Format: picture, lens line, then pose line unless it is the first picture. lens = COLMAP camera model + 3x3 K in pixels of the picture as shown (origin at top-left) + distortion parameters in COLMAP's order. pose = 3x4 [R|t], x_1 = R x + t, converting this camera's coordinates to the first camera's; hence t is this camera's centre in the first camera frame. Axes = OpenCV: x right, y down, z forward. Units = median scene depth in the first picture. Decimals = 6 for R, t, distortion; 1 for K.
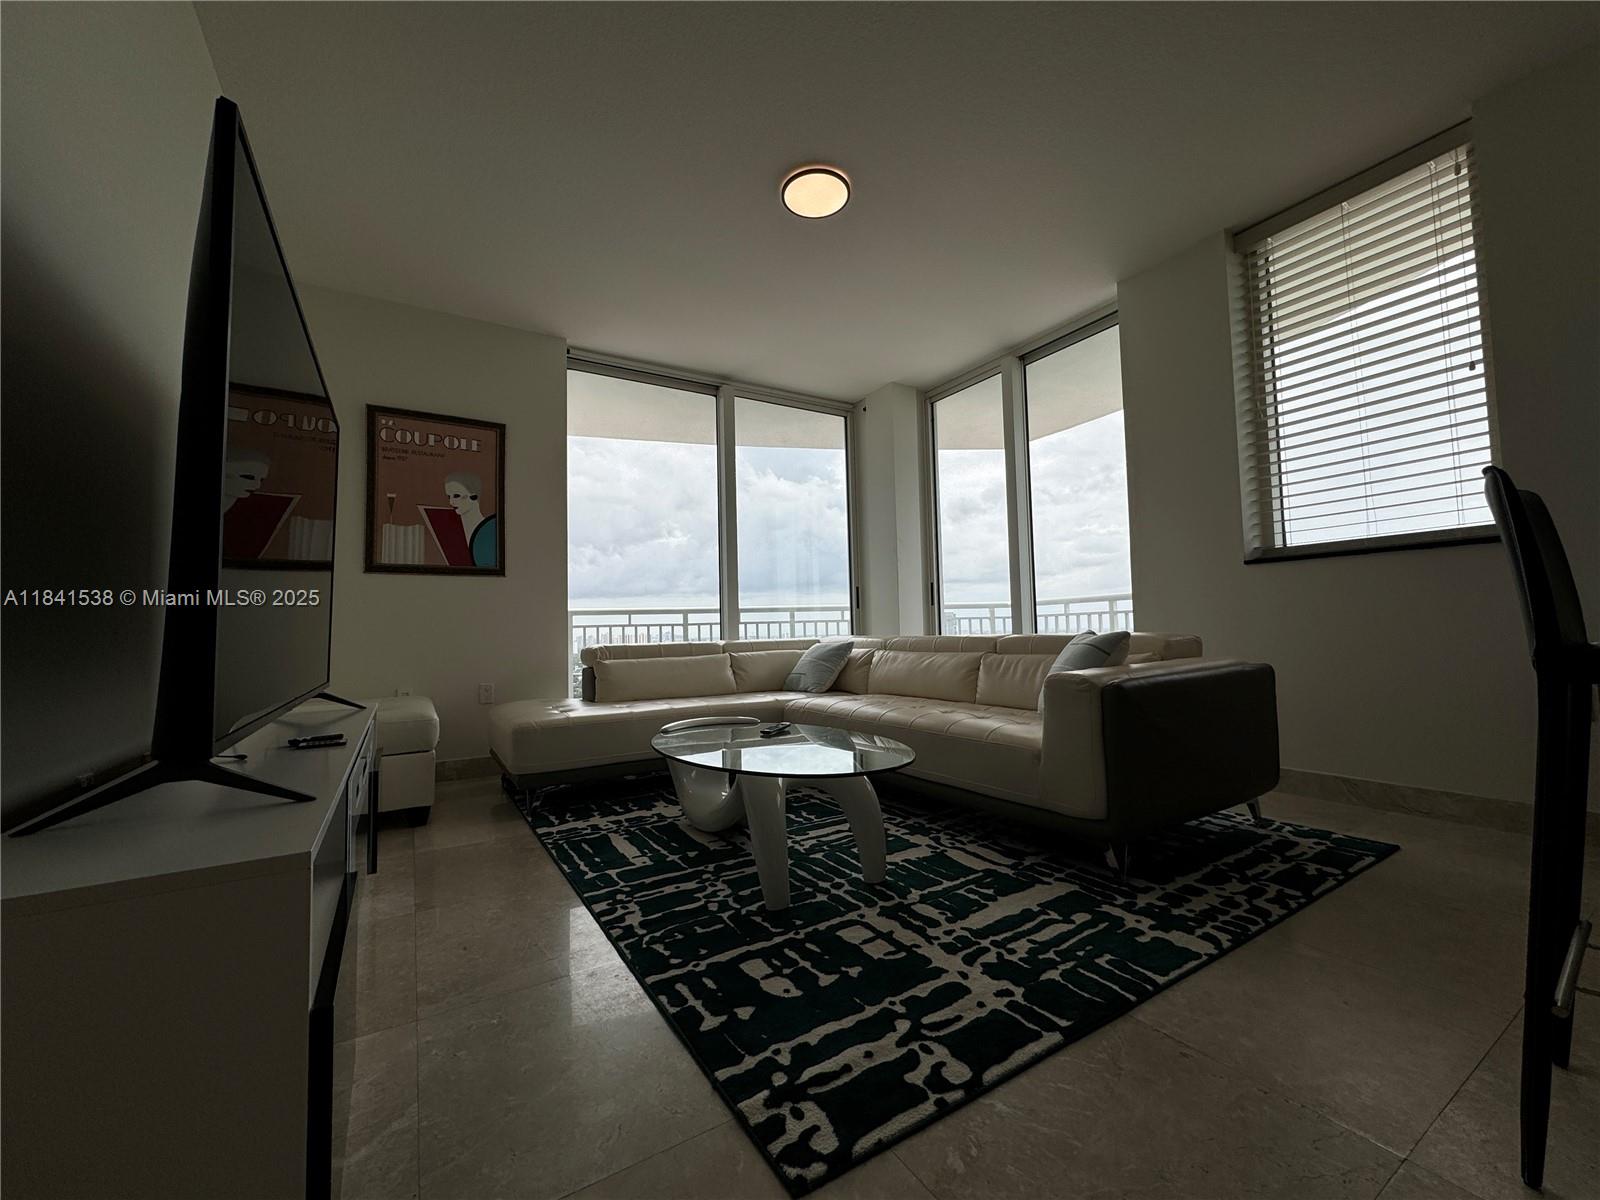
lens RADIAL K [[635.2, 0, 800.0], [0, 635.2, 600.0], [0, 0, 1]] dist [-0.001513, -0.000520]
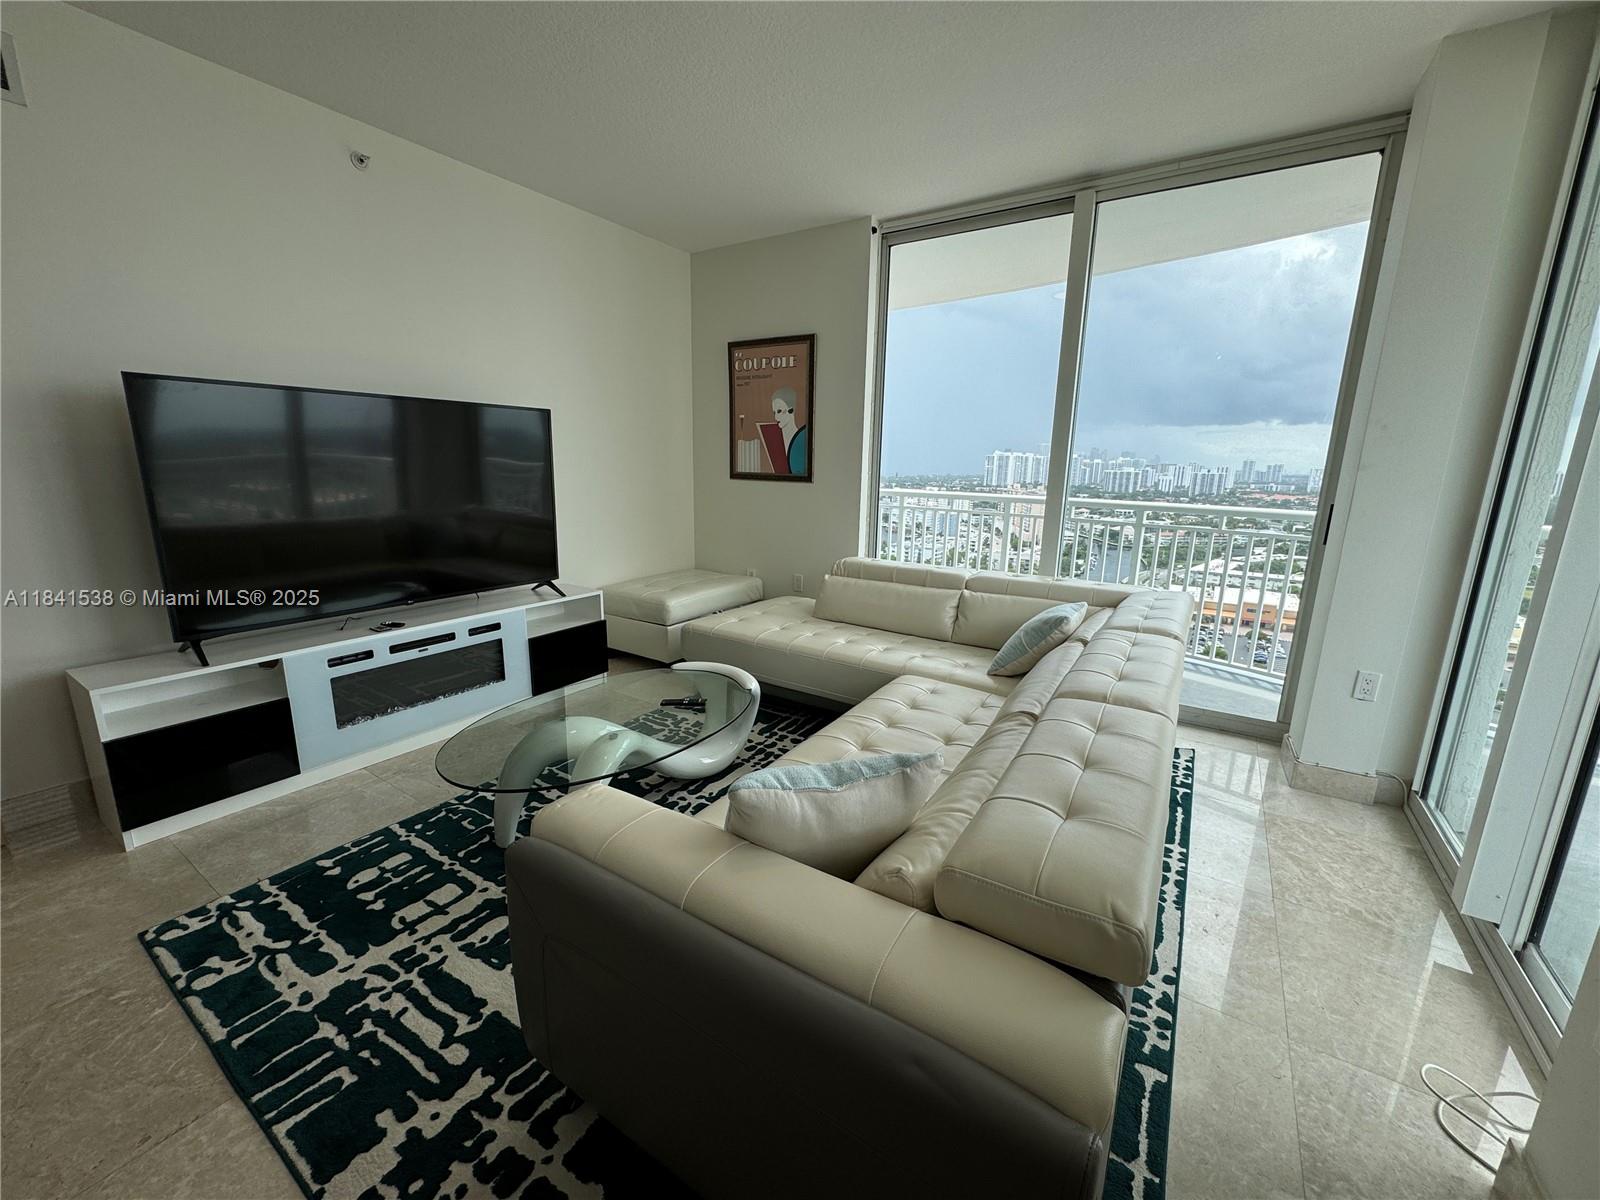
lens RADIAL K [[635.2, 0, 800.0], [0, 635.2, 600.0], [0, 0, 1]] dist [-0.001513, -0.000520]
pose [[0.421484, 0.226120, -0.878192, 1.146490], [0.016681, 0.966316, 0.256817, -0.261009], [0.906683, -0.122893, 0.403515, 1.071233]]
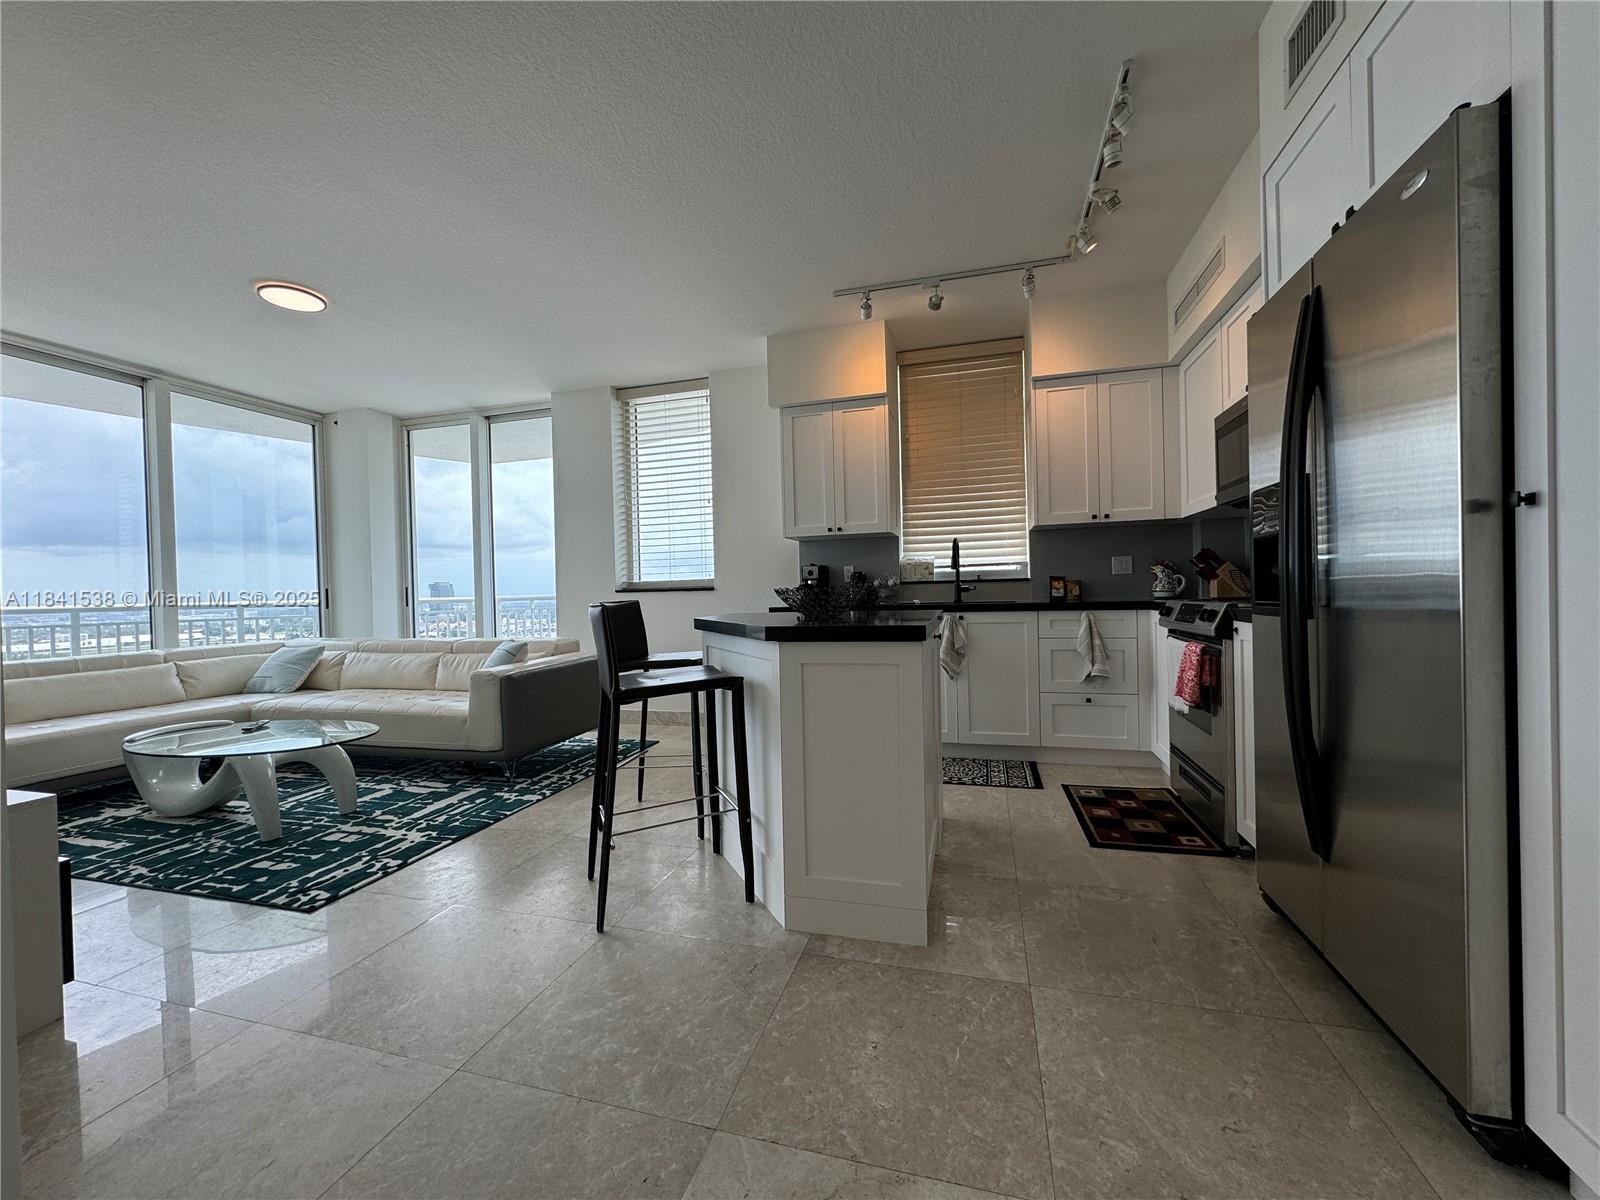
lens RADIAL K [[635.2, 0, 800.0], [0, 635.2, 600.0], [0, 0, 1]] dist [-0.001513, -0.000520]
pose [[0.737928, -0.001555, 0.674878, -0.124947], [-0.028907, 0.999007, 0.033909, -0.179388], [-0.674260, -0.044531, 0.737150, -0.955486]]
